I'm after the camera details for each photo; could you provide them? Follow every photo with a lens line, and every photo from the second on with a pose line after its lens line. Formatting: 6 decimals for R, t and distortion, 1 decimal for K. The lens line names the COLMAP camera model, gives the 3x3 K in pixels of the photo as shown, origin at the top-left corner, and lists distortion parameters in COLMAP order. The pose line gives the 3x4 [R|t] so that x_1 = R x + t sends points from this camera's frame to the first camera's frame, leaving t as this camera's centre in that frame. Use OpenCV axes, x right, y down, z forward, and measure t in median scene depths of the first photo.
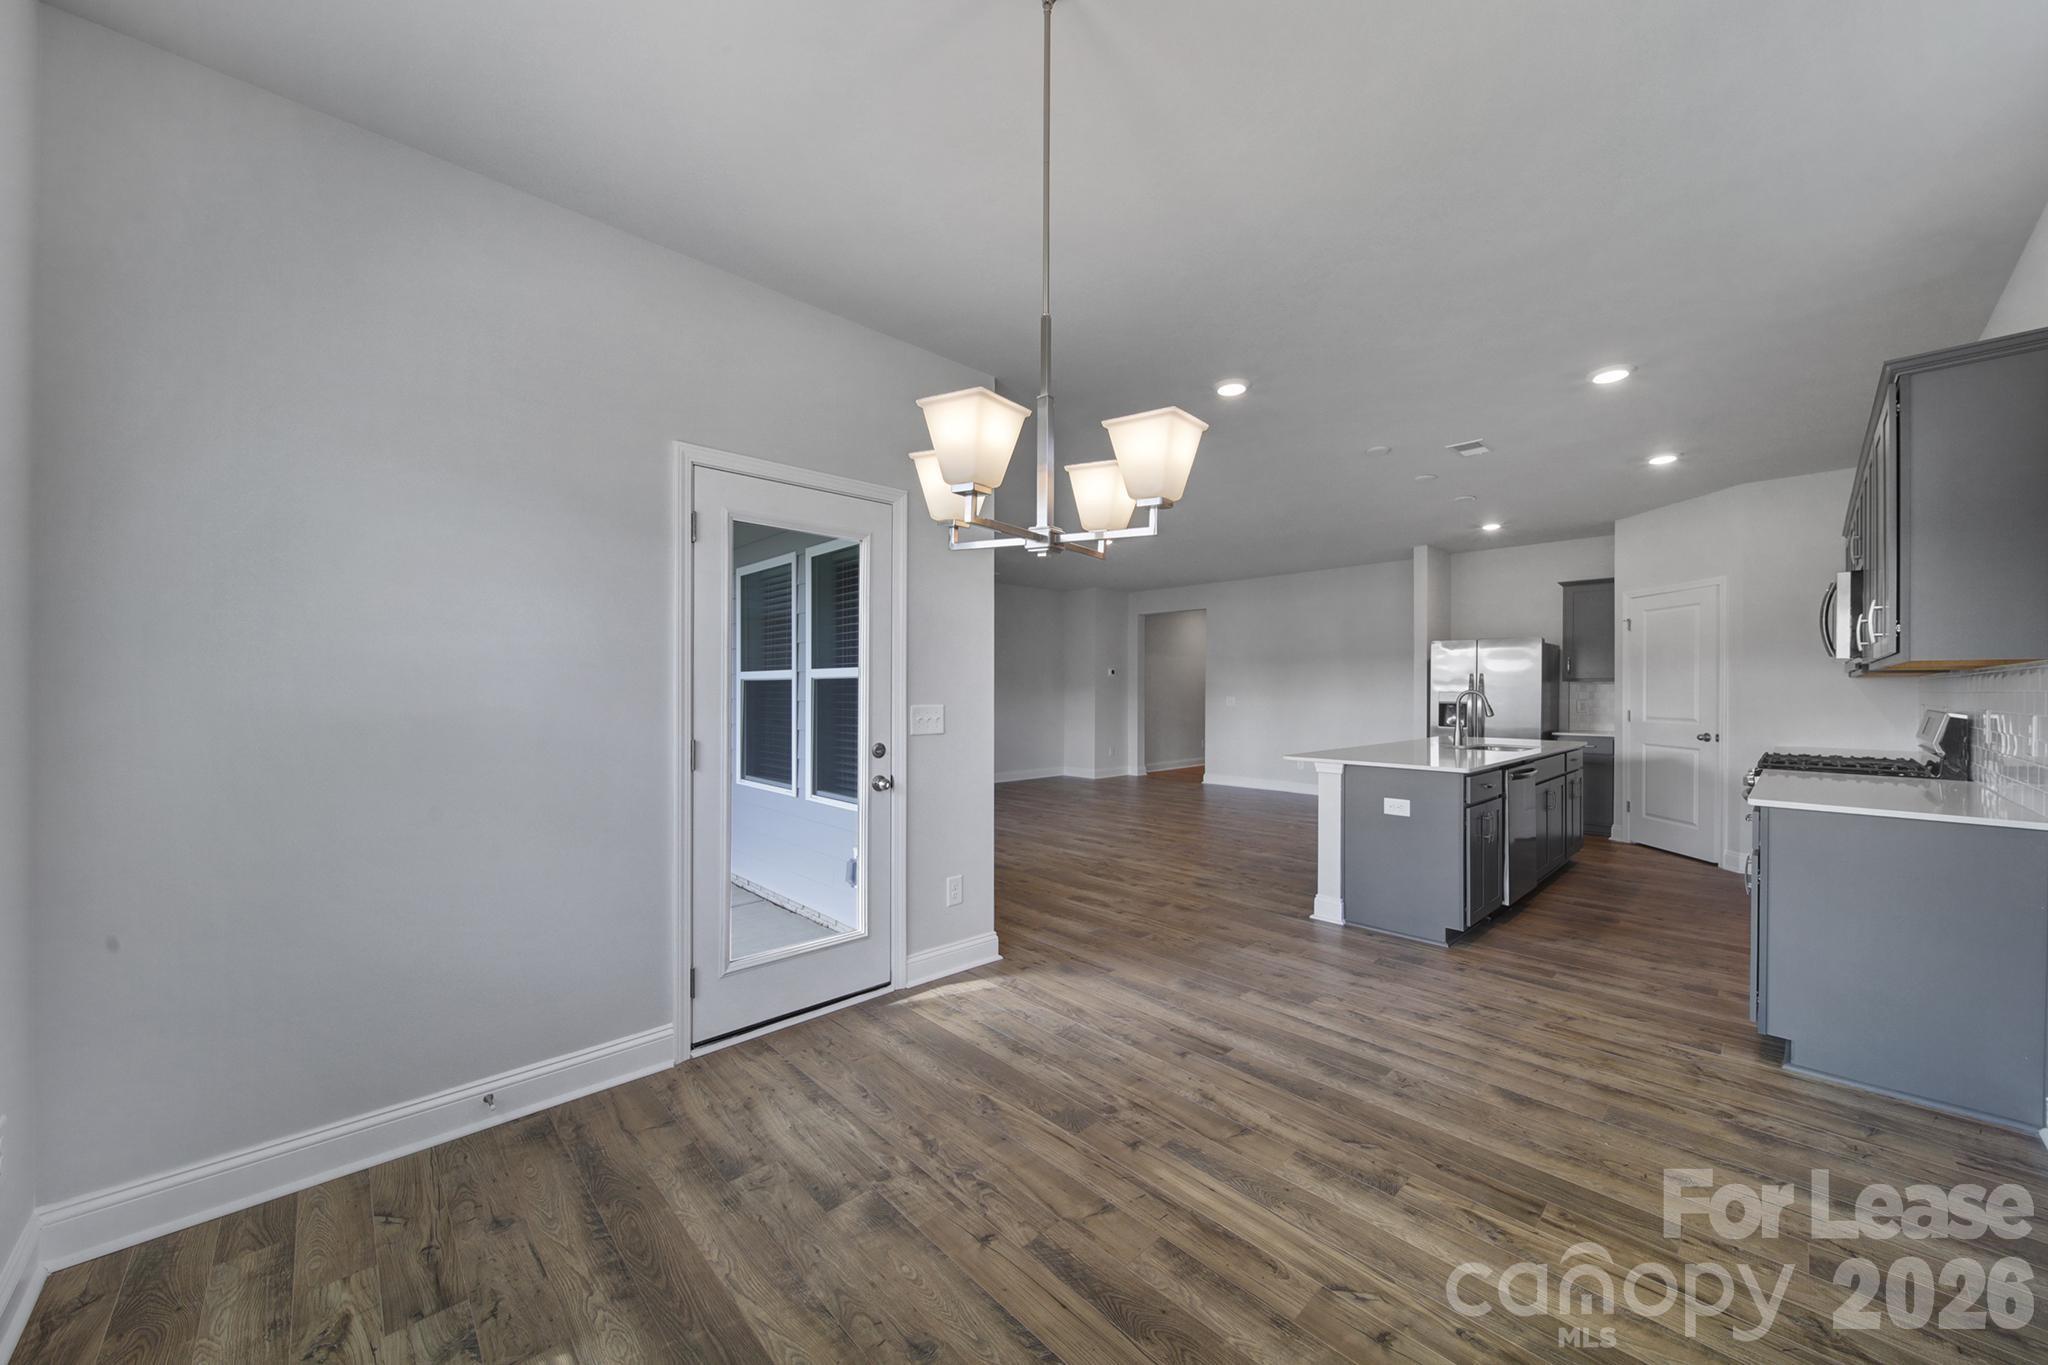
lens RADIAL K [[741.5, 0, 1026.1], [0, 741.5, 695.6], [0, 0, 1]] dist [0.000118, -0.000083]
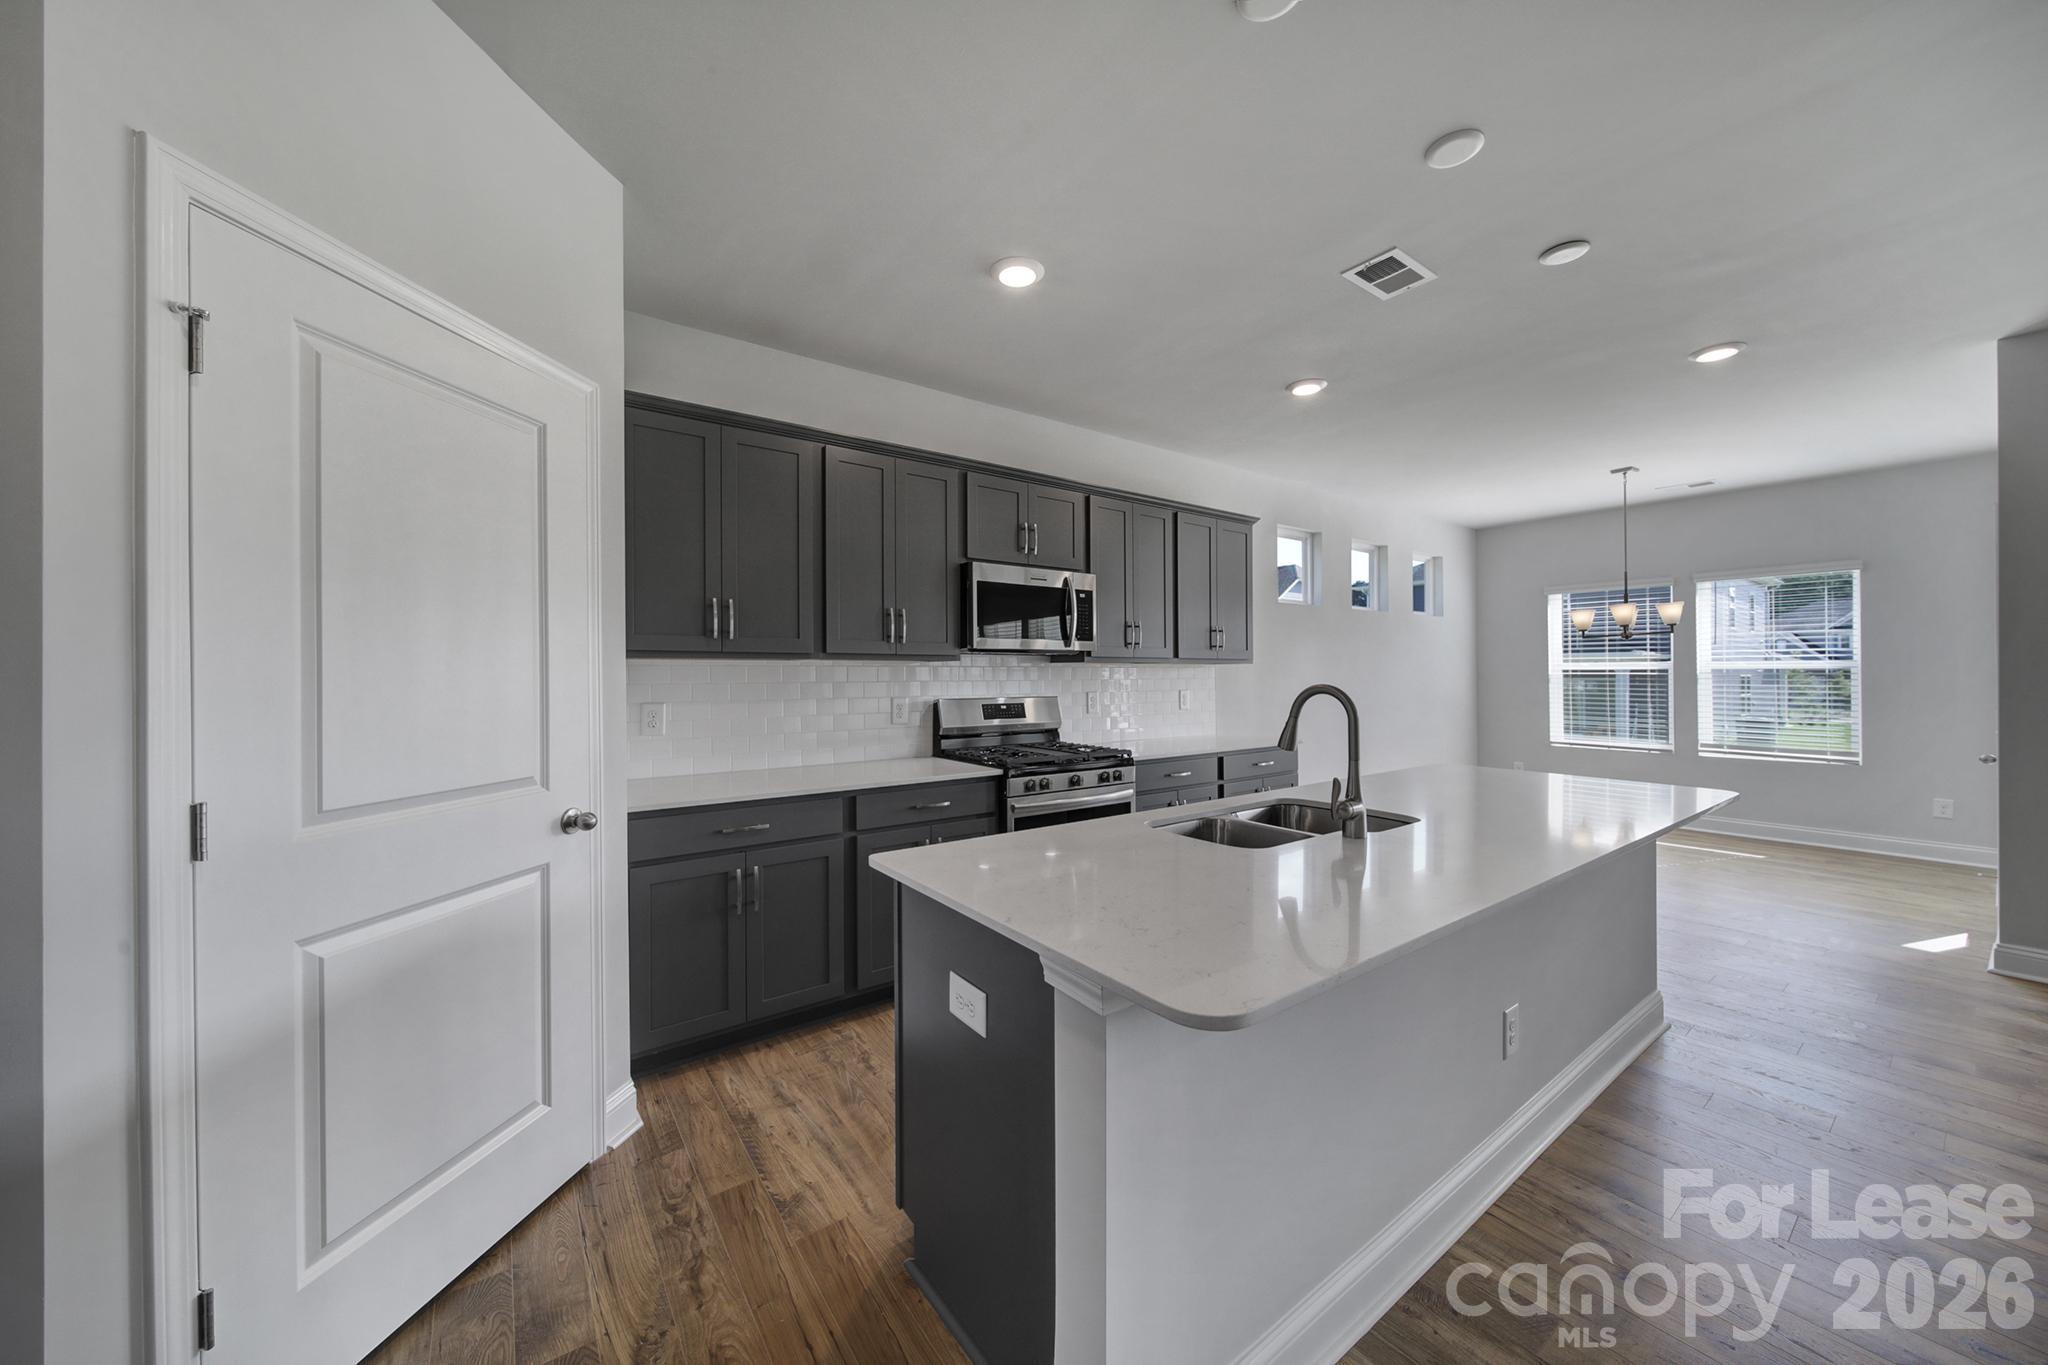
lens RADIAL K [[722.3, 0, 1018.8], [0, 722.3, 676.7], [0, 0, 1]] dist [0.000537, -0.001151]
pose [[-0.990880, -0.003064, 0.134714, 0.543235], [-0.001153, 0.999898, 0.014263, -0.013869], [-0.134744, 0.013978, -0.990782, 1.066469]]
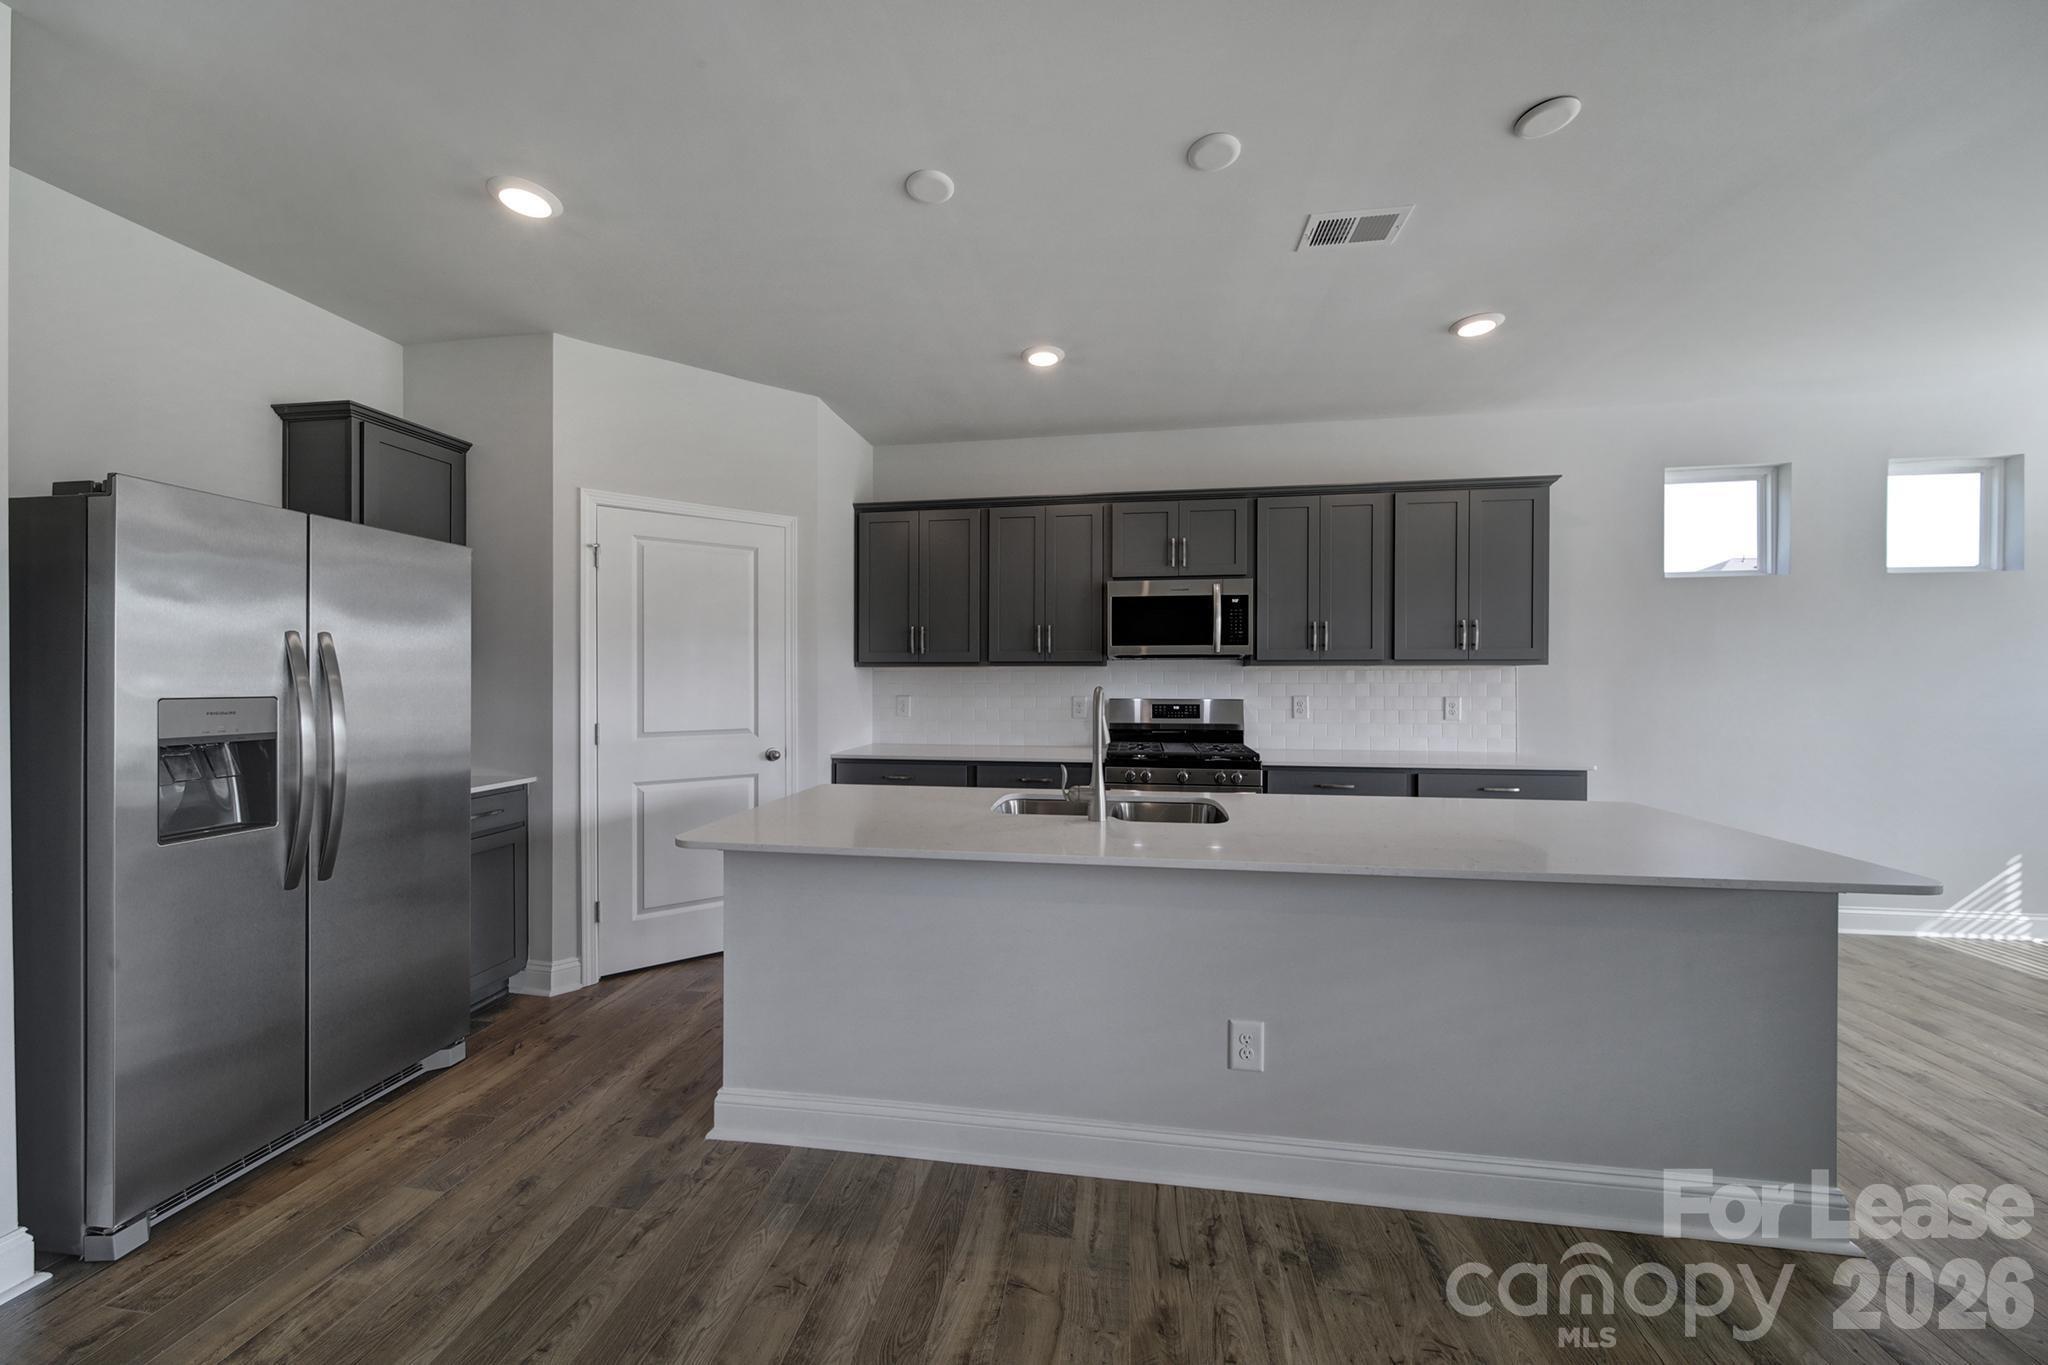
lens RADIAL K [[739.7, 0, 1019.2], [0, 739.7, 685.1], [0, 0, 1]] dist [-0.000499, -0.000311]
pose [[-0.609641, -0.008452, 0.792633, 0.215044], [0.005144, 0.999880, 0.014619, -0.011479], [-0.792661, 0.012990, -0.609524, 0.999860]]
